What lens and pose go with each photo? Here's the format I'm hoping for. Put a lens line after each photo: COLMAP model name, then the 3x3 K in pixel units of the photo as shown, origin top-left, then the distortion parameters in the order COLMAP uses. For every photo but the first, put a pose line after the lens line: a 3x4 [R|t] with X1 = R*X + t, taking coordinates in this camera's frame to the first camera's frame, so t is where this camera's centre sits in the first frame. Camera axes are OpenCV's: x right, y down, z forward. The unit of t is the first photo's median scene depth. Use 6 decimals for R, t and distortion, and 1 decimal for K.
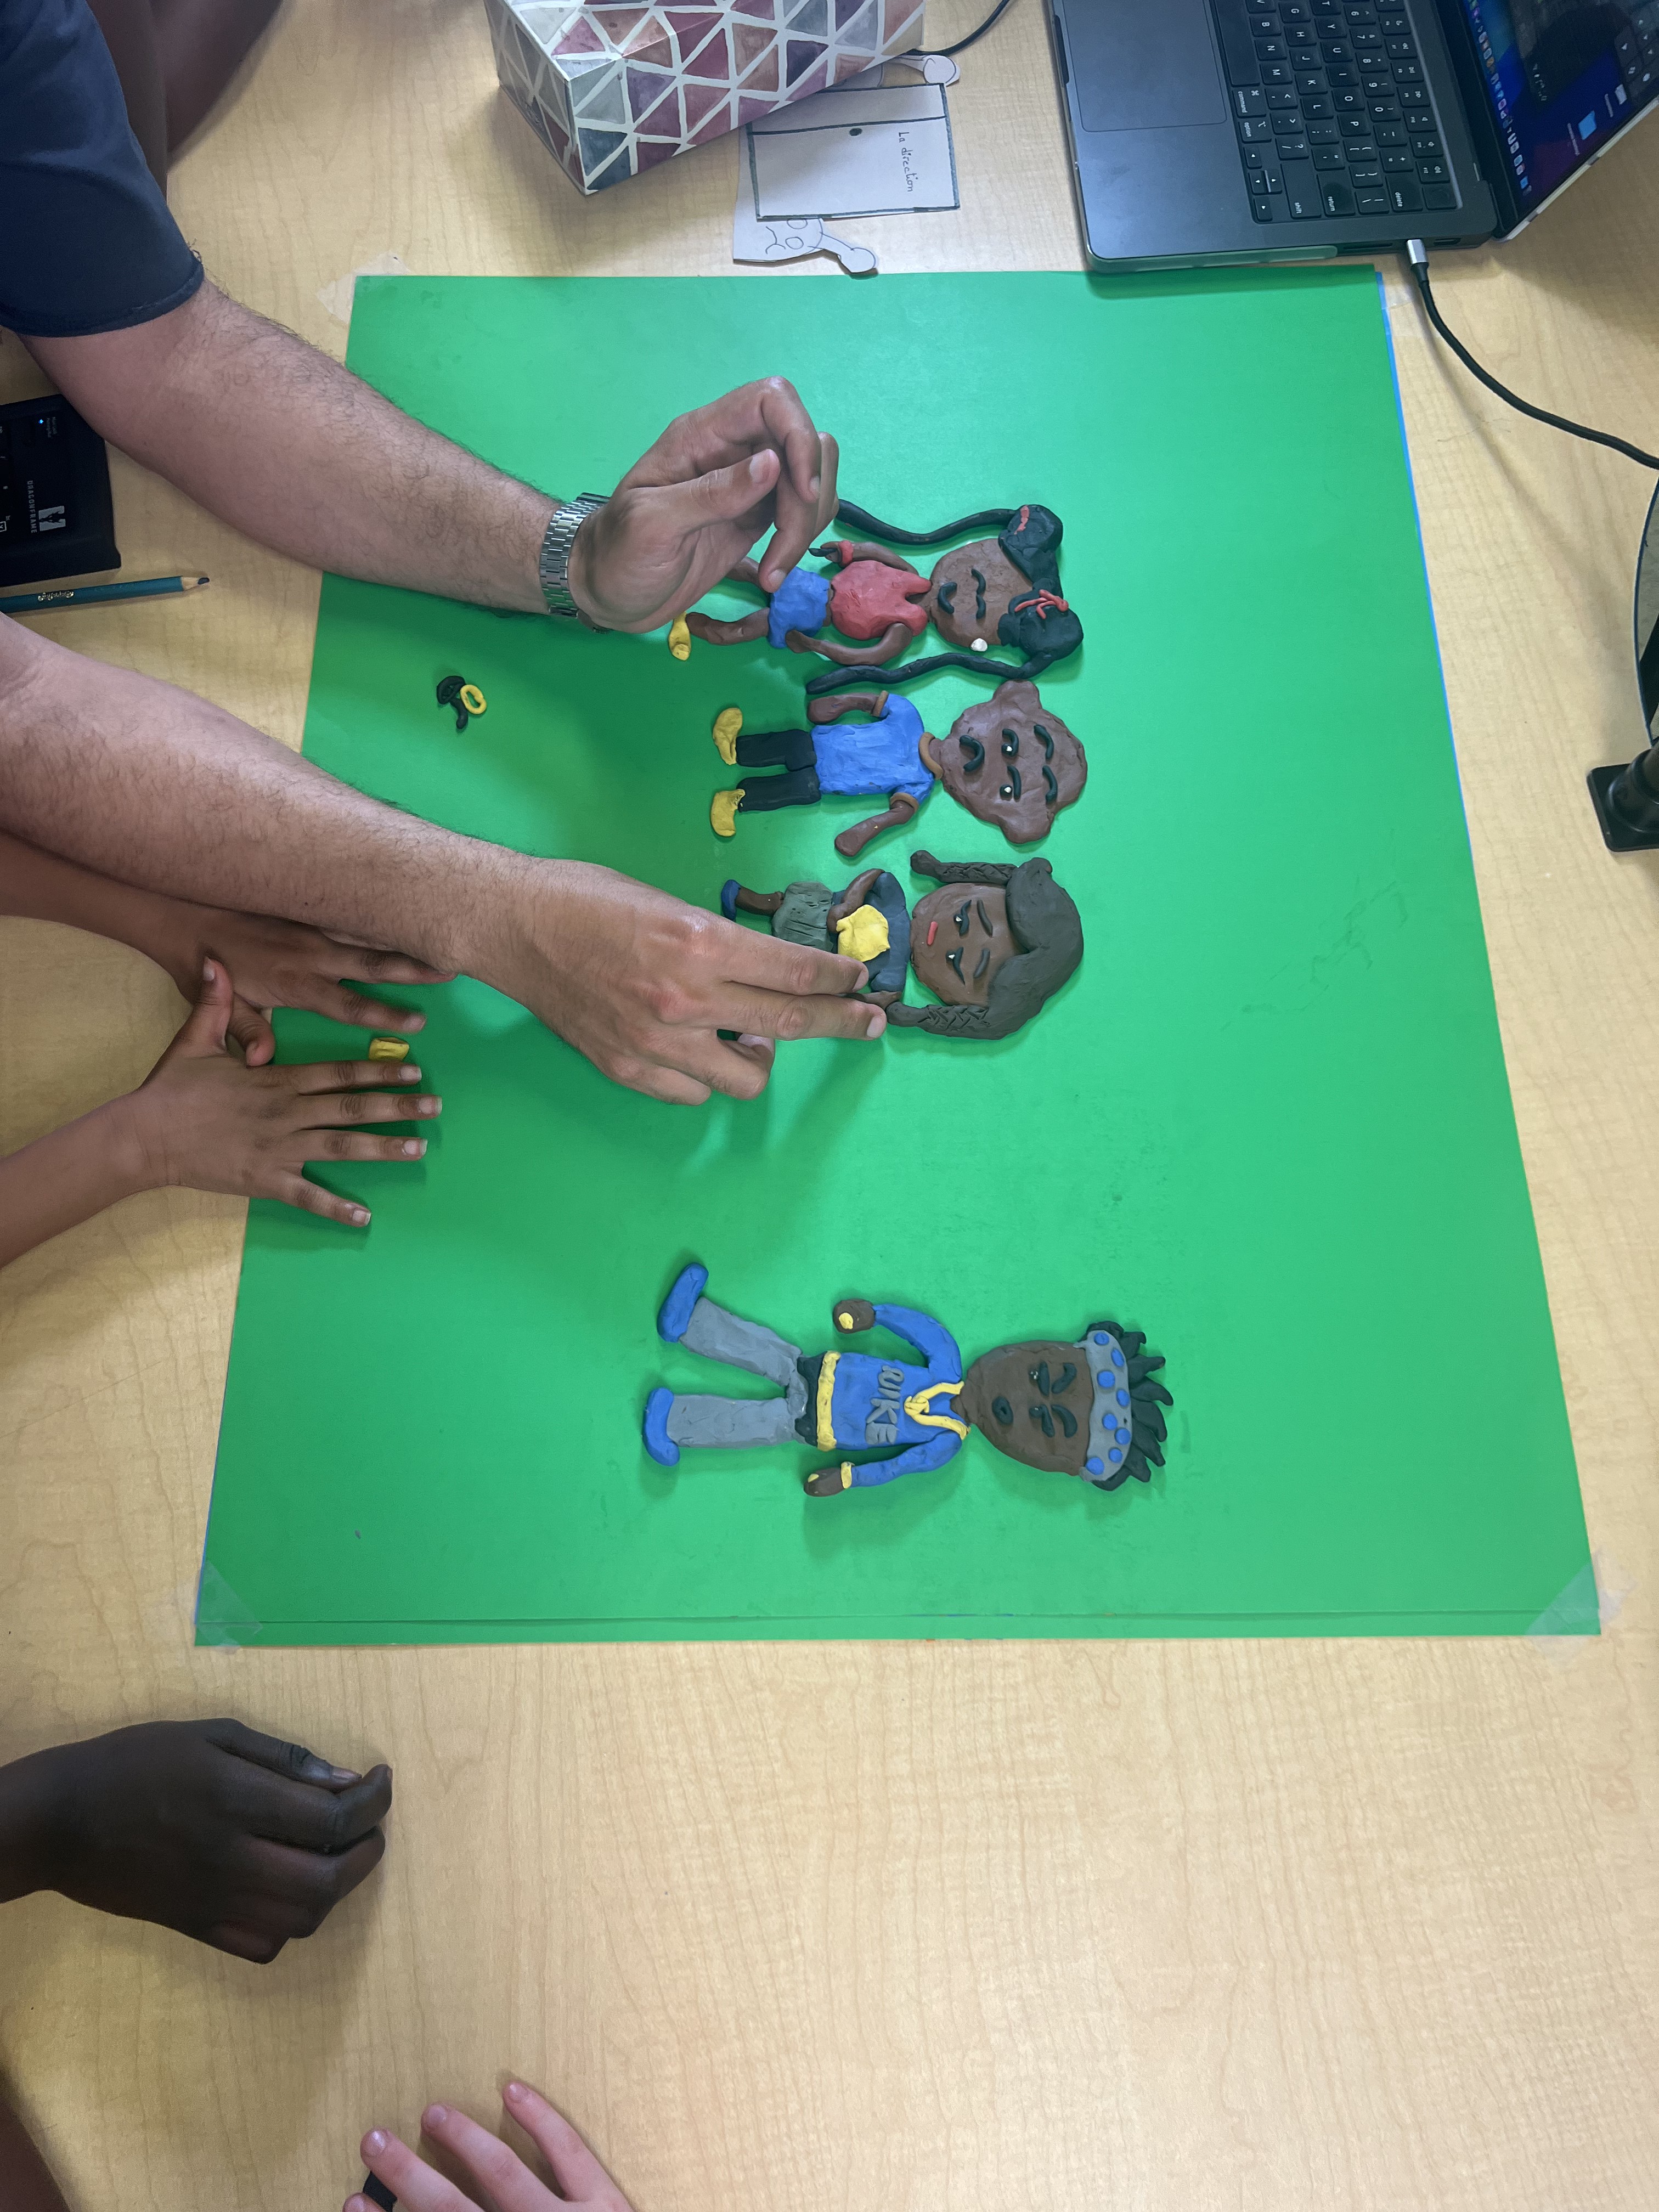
lens RADIAL K [[1645.6, 0, 837.3], [0, 1645.6, 1117.7], [0, 0, 1]] dist [0.011696, -0.000183]
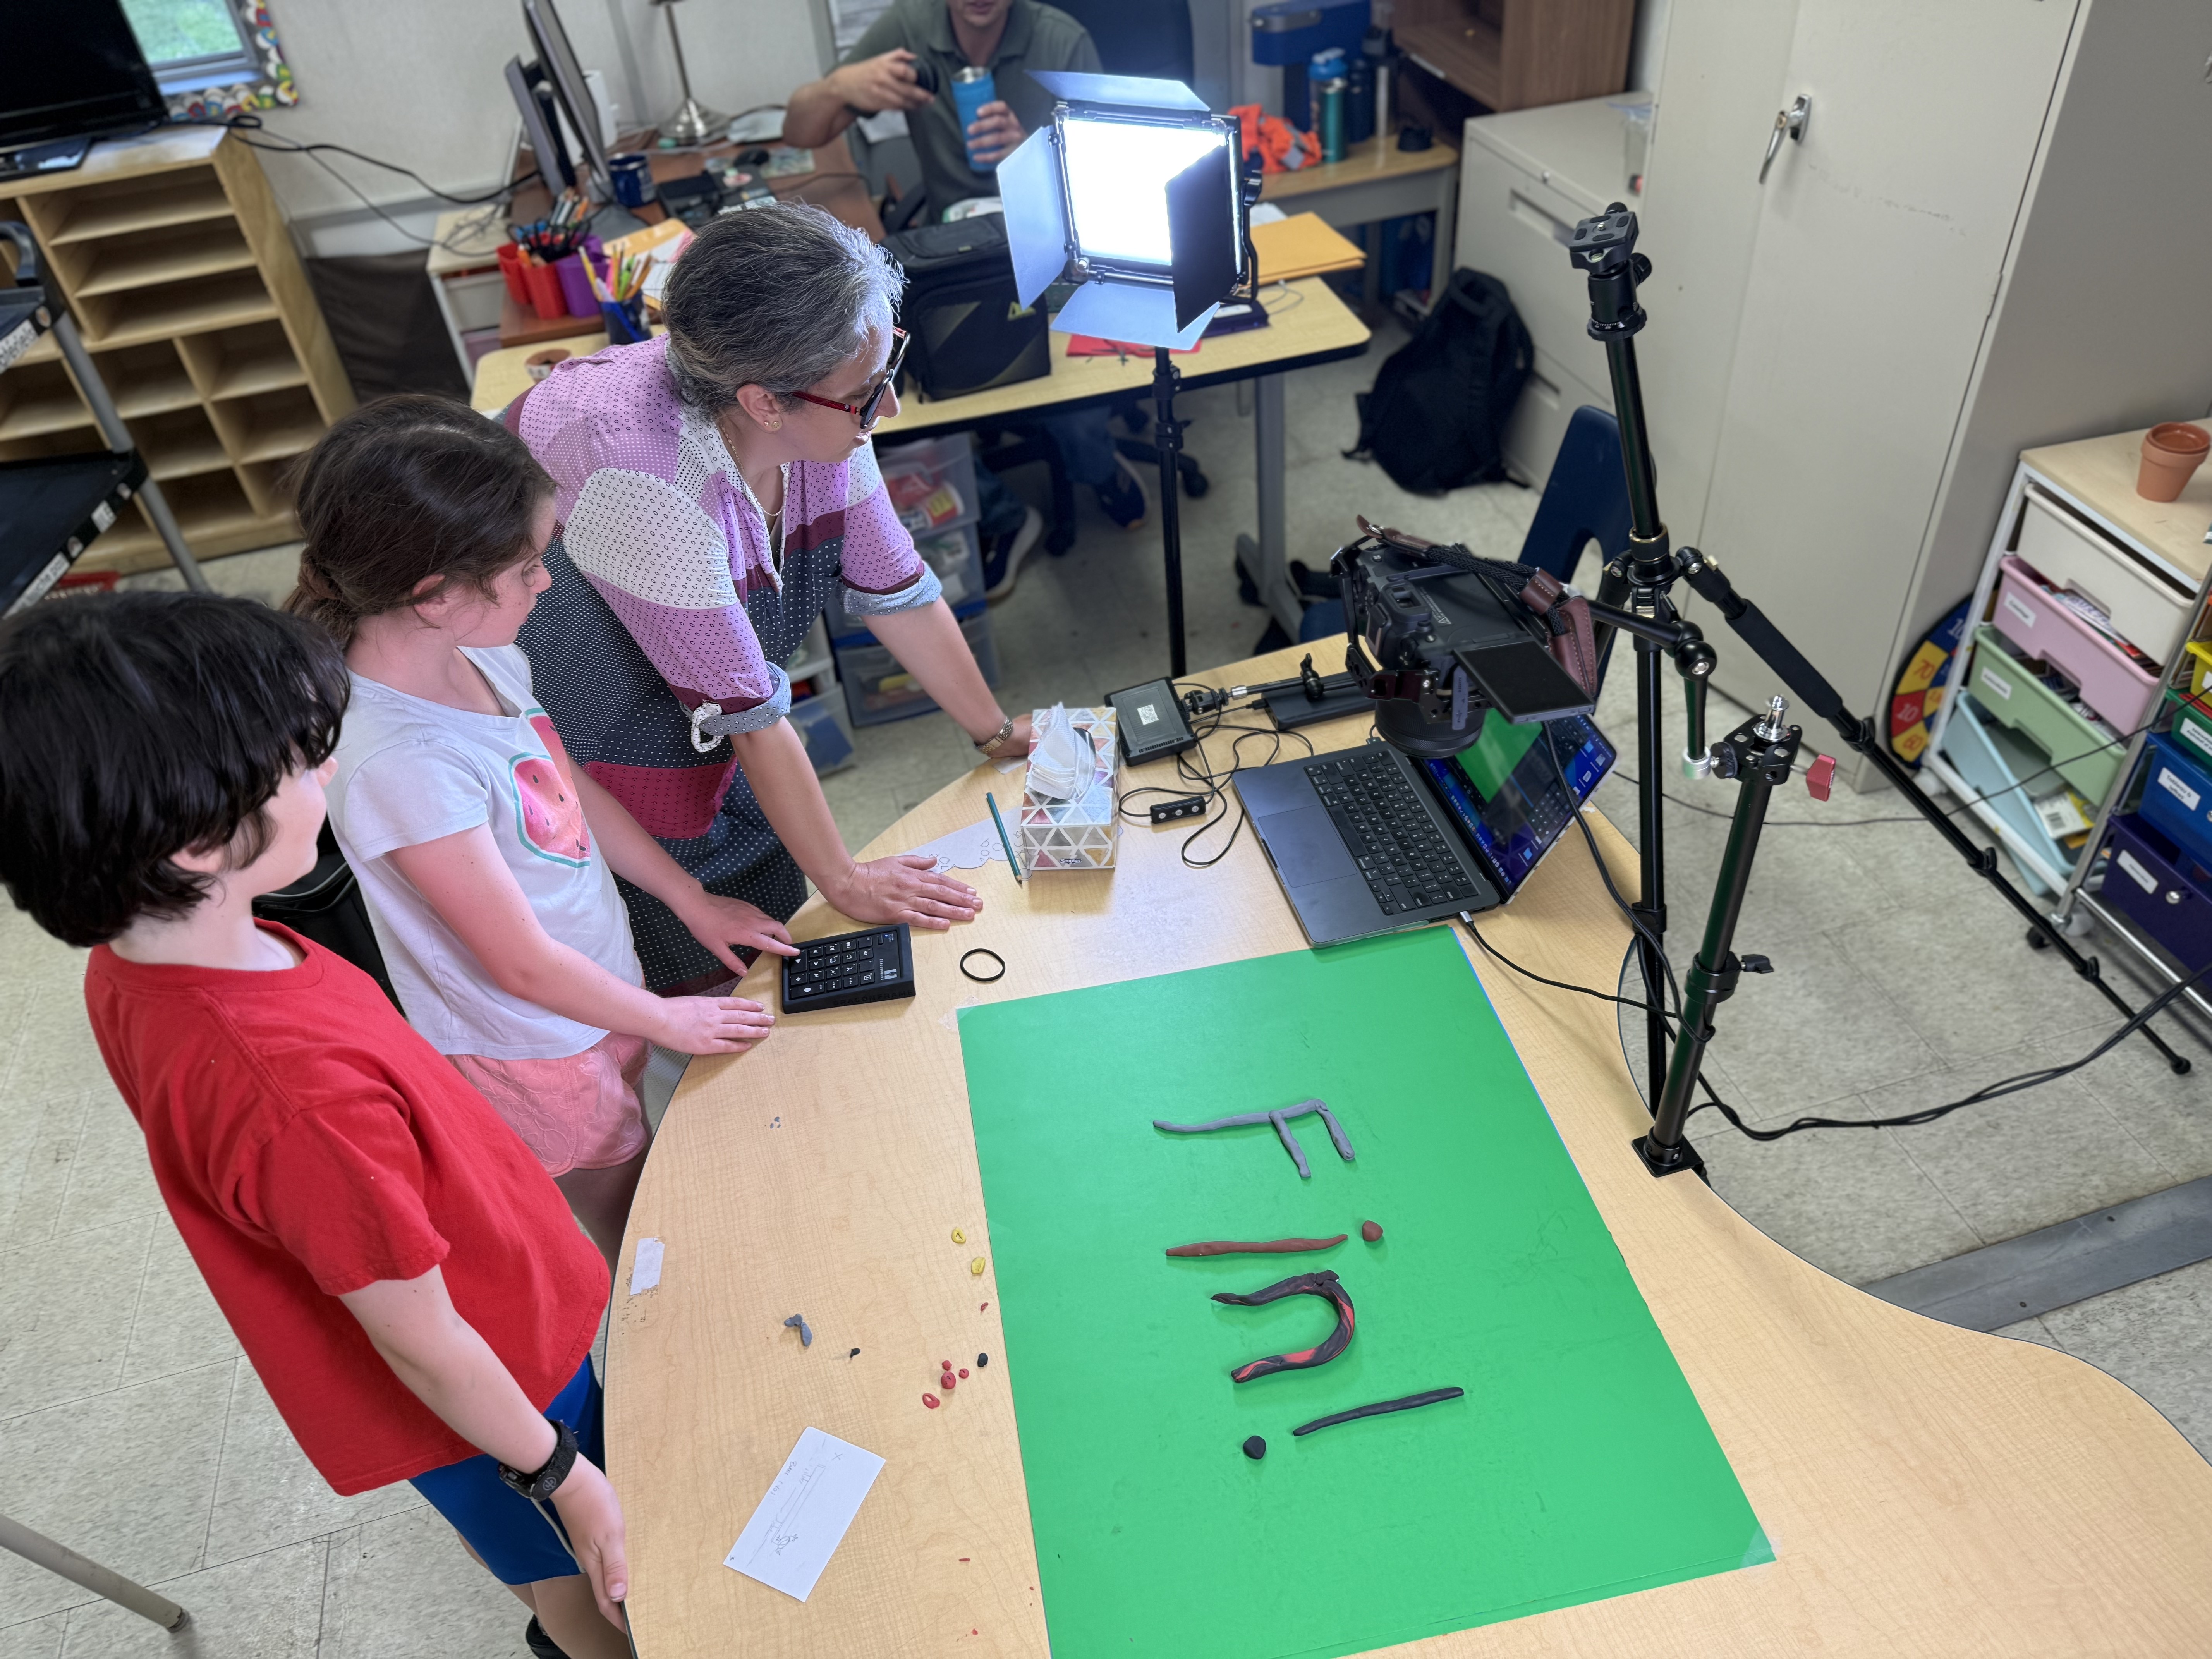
lens RADIAL K [[1589.3, 0, 1100.0], [0, 1589.3, 833.6], [0, 0, 1]] dist [0.015158, -0.022382]
pose [[0.982958, -0.155835, 0.097510, -0.285739], [0.183561, 0.860660, -0.474941, 0.252224], [-0.009910, 0.484746, 0.874599, -0.808206]]
